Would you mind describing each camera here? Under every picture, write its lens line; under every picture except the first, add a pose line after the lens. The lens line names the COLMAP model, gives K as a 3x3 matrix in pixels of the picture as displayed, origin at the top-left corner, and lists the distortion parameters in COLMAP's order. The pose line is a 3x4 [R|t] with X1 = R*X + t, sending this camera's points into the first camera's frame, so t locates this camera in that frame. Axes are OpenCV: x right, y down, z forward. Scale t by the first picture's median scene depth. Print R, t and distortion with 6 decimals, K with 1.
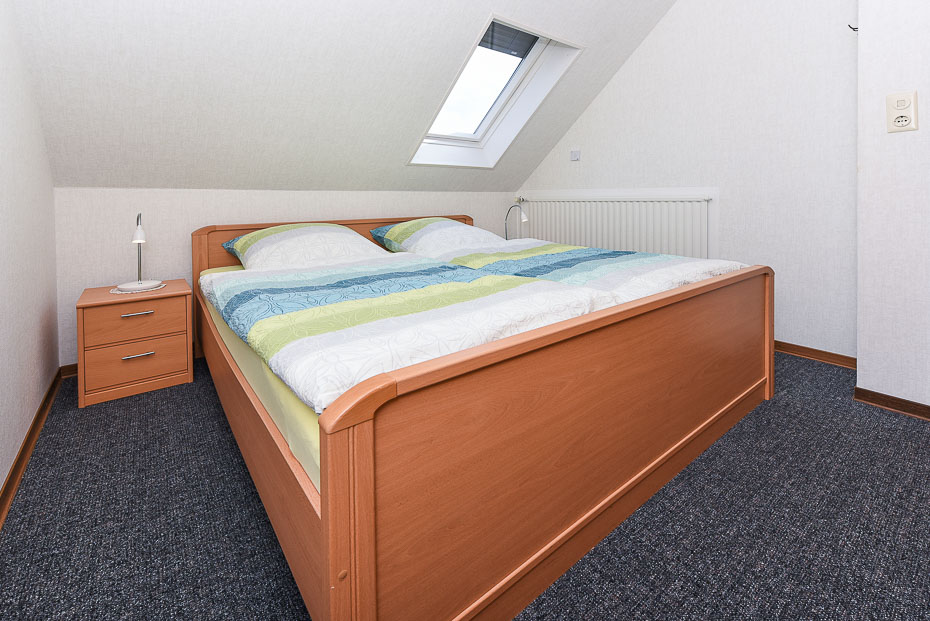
lens RADIAL K [[402.6, 0, 465.0], [0, 402.6, 310.5], [0, 0, 1]] dist [-0.000035, -0.000053]
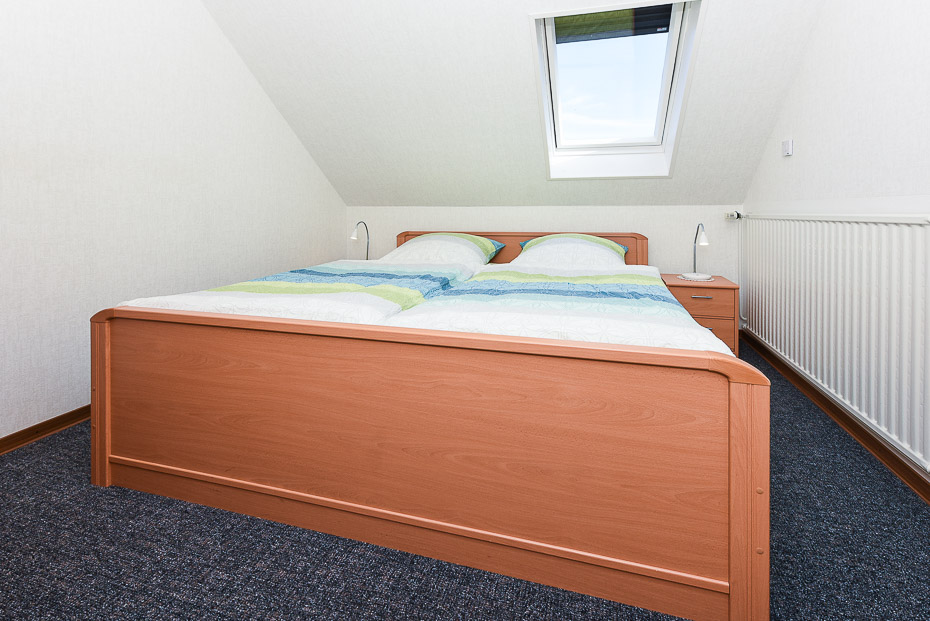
lens RADIAL K [[388.5, 0, 465.0], [0, 388.5, 310.5], [0, 0, 1]] dist [-0.000119, -0.000034]
pose [[0.595073, 0.202367, -0.777776, 0.567044], [-0.215736, 0.972481, 0.087968, -0.086848], [0.774174, 0.115447, 0.622355, 0.276993]]
